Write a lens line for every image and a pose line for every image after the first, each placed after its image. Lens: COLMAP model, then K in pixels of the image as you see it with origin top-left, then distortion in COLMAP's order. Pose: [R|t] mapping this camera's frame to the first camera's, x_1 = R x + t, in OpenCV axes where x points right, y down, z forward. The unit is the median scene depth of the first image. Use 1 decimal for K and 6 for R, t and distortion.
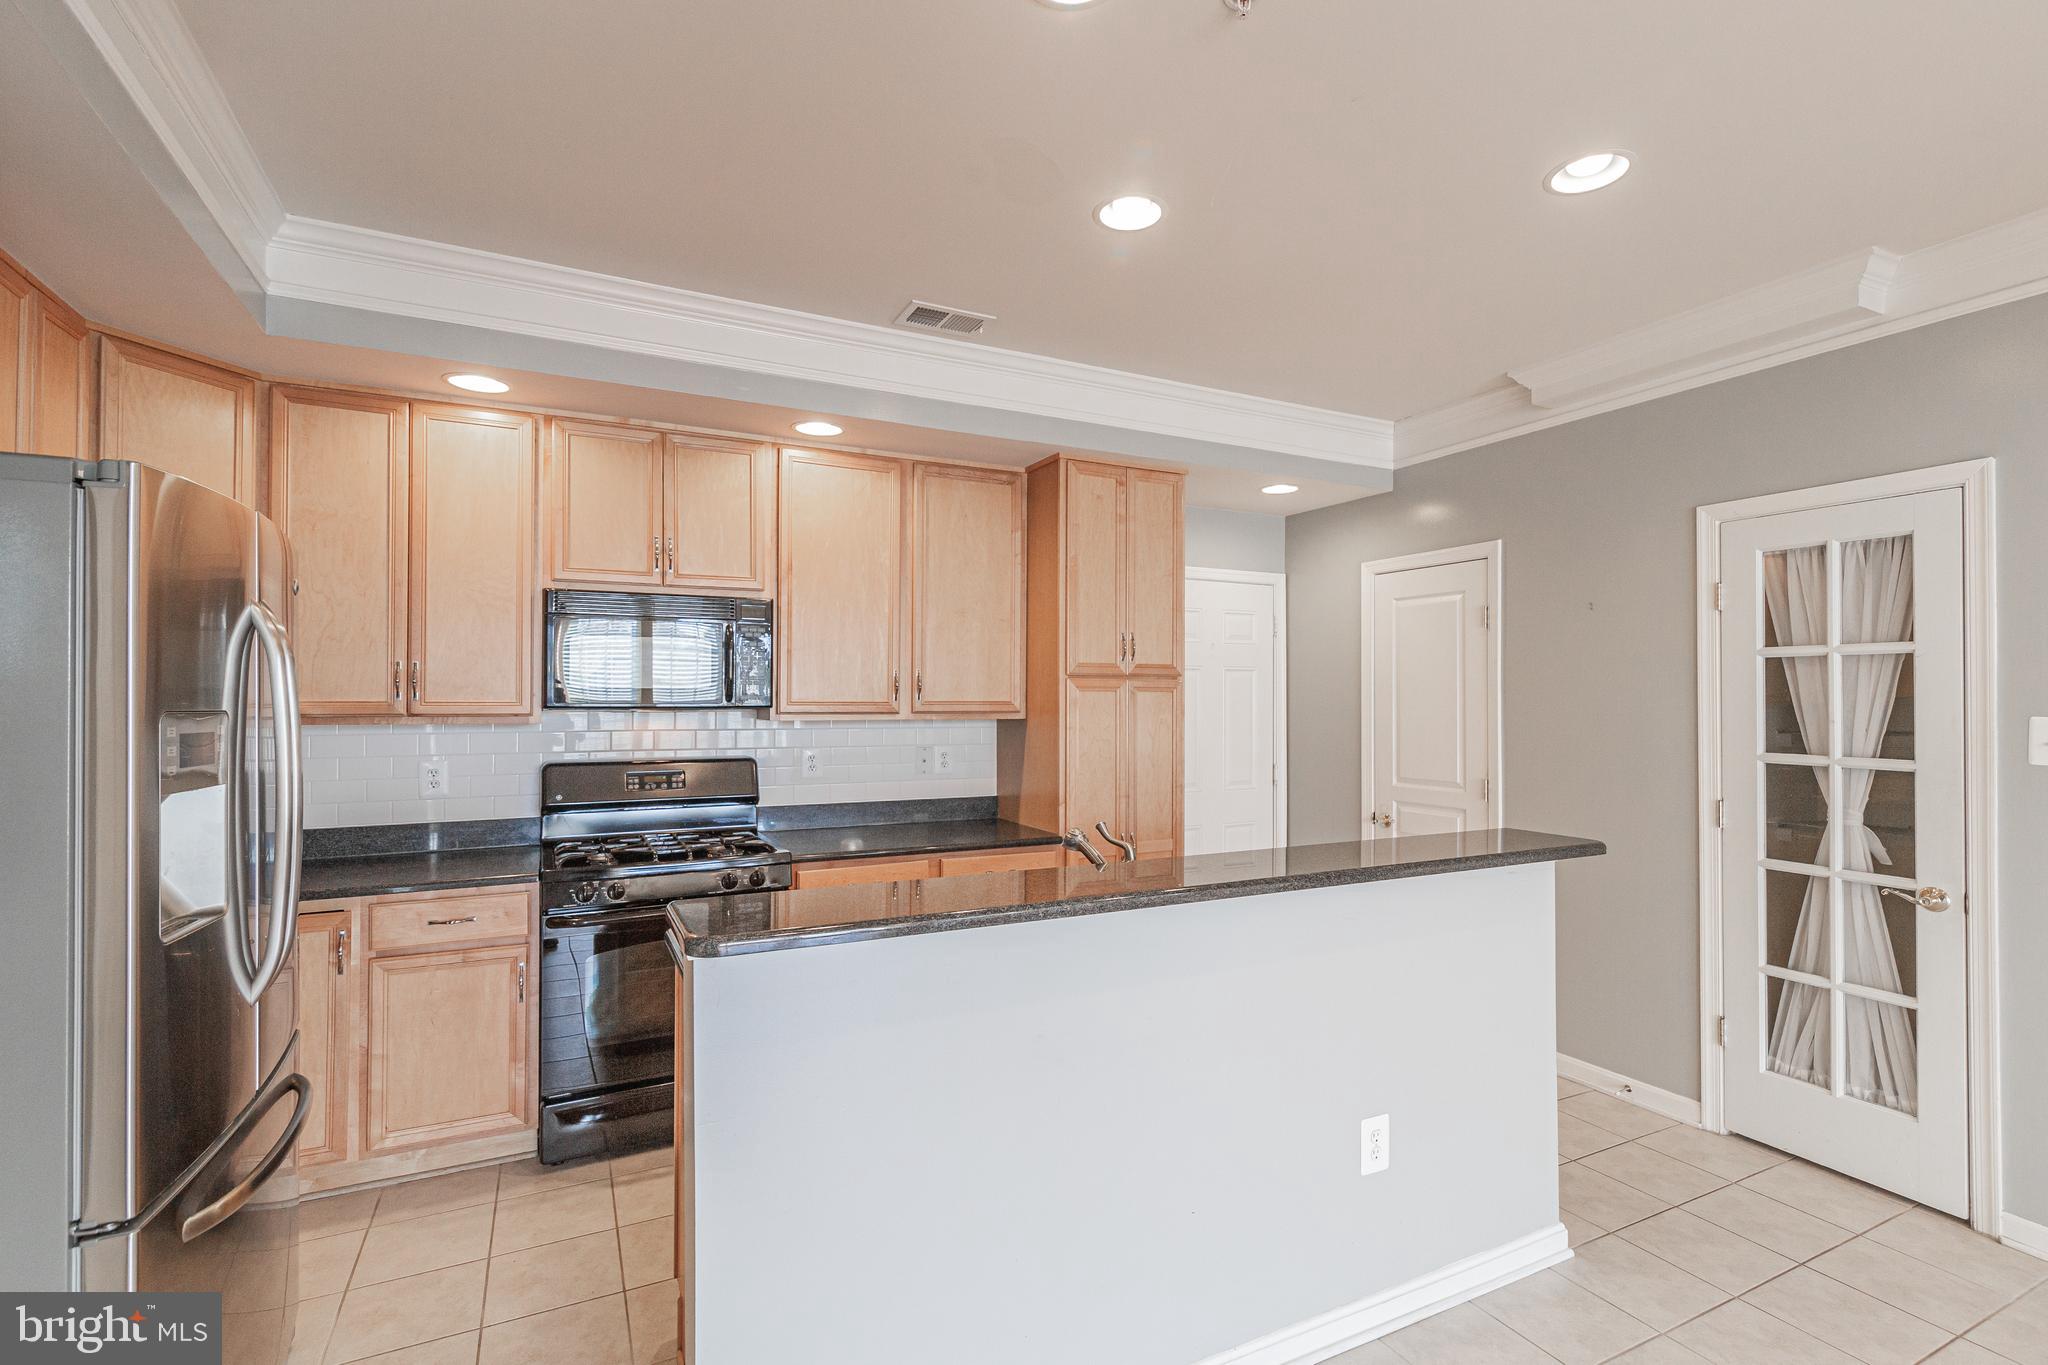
lens RADIAL K [[935.9, 0, 1025.8], [0, 935.9, 689.3], [0, 0, 1]] dist [0.000925, -0.000709]
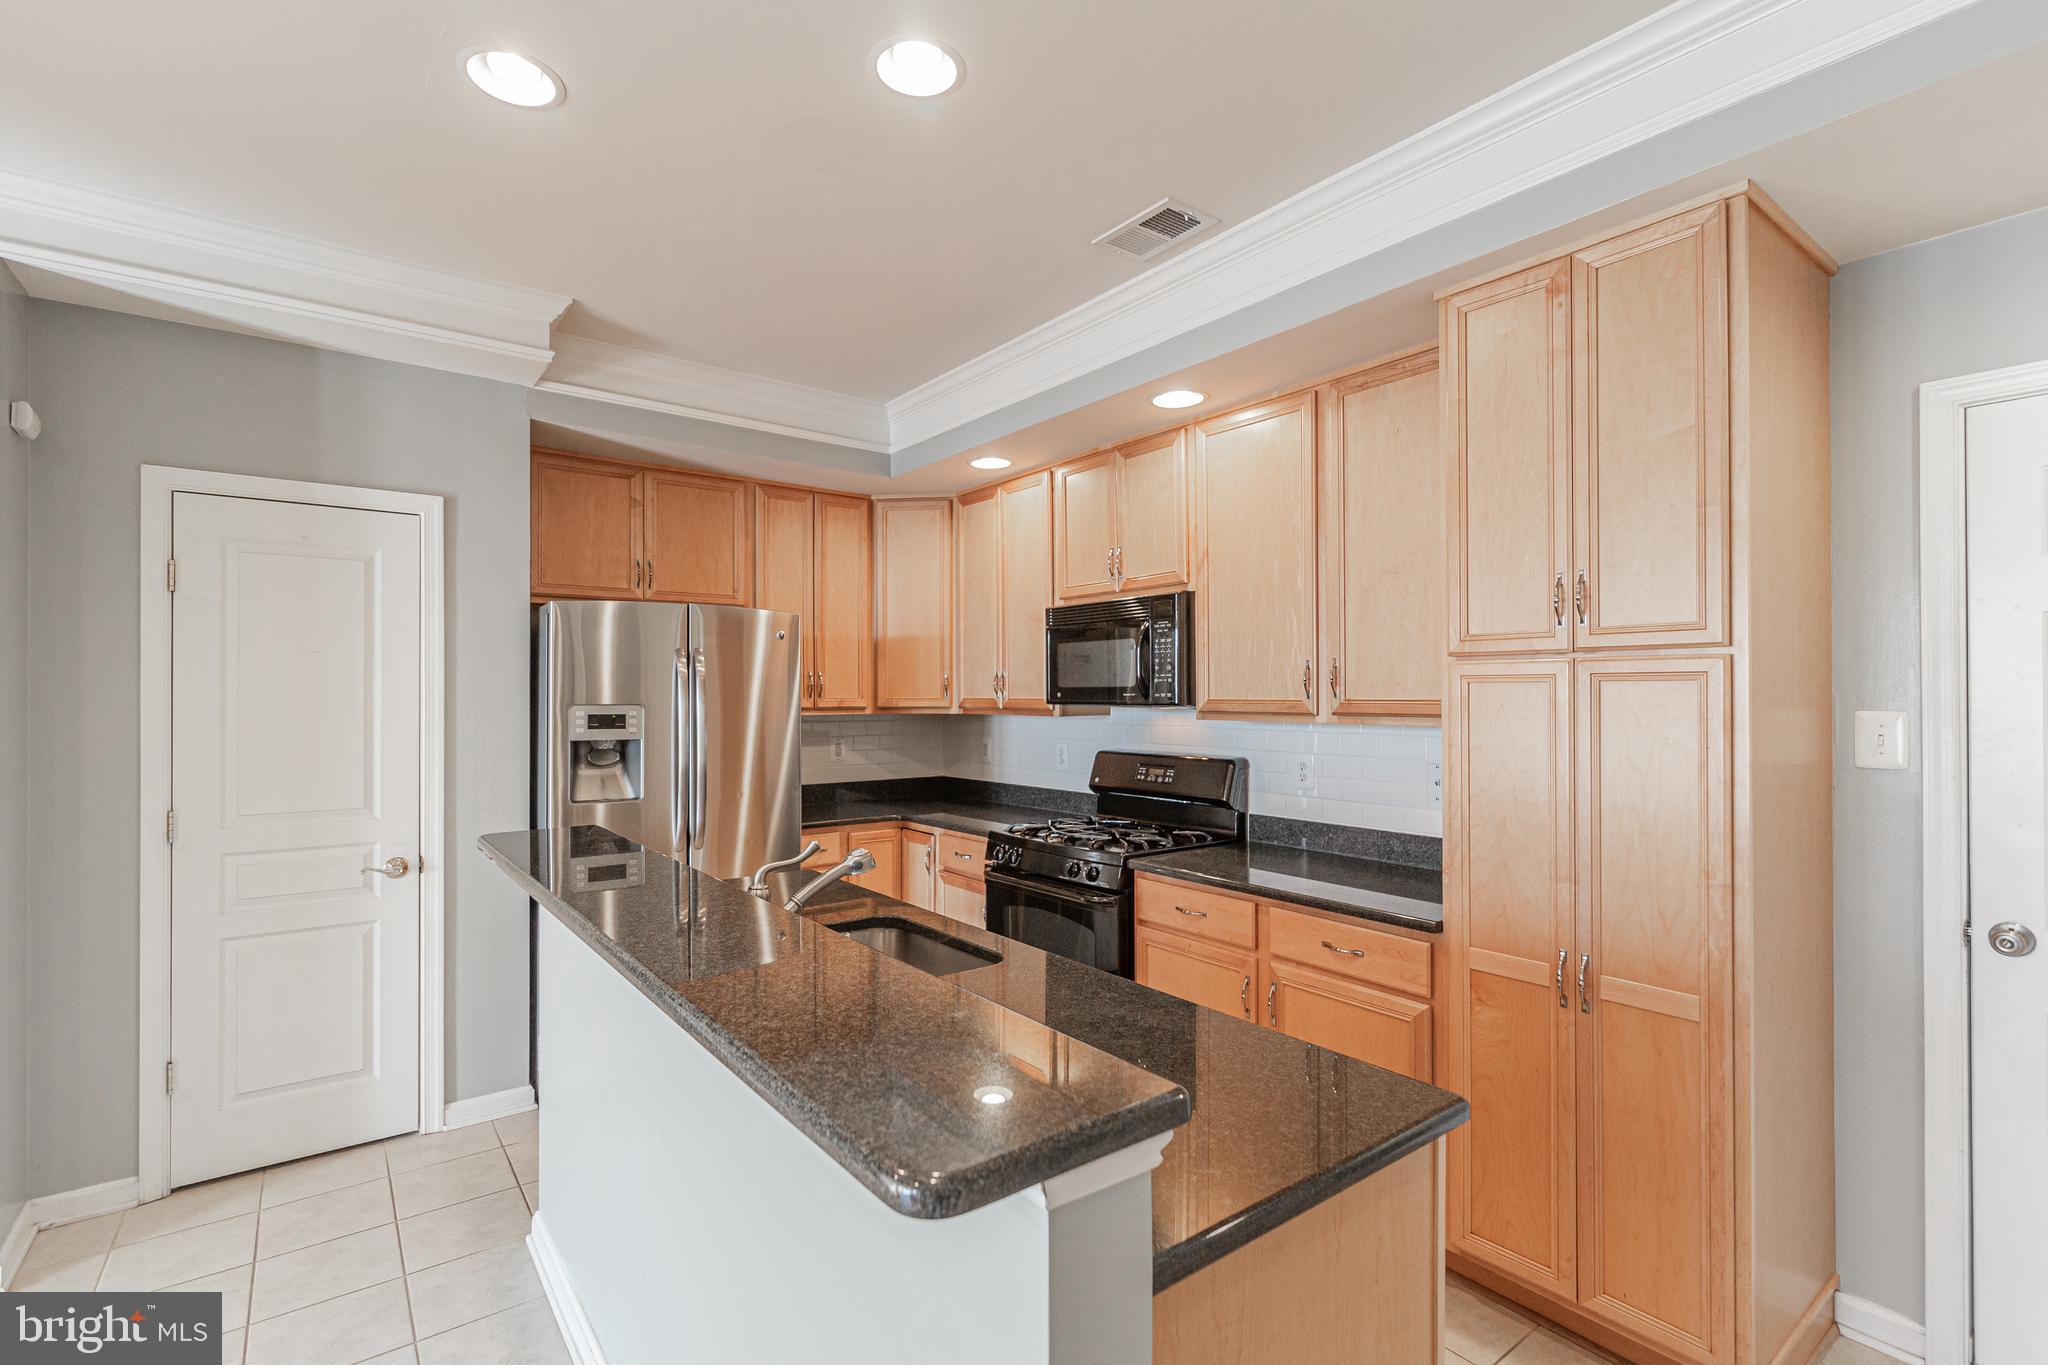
lens RADIAL K [[935.9, 0, 1025.8], [0, 935.9, 689.3], [0, 0, 1]] dist [0.000925, -0.000709]
pose [[0.187277, -0.007129, -0.982281, 0.619017], [0.012998, 0.999904, -0.004779, 0.005510], [0.982221, -0.011873, 0.187352, 0.657246]]
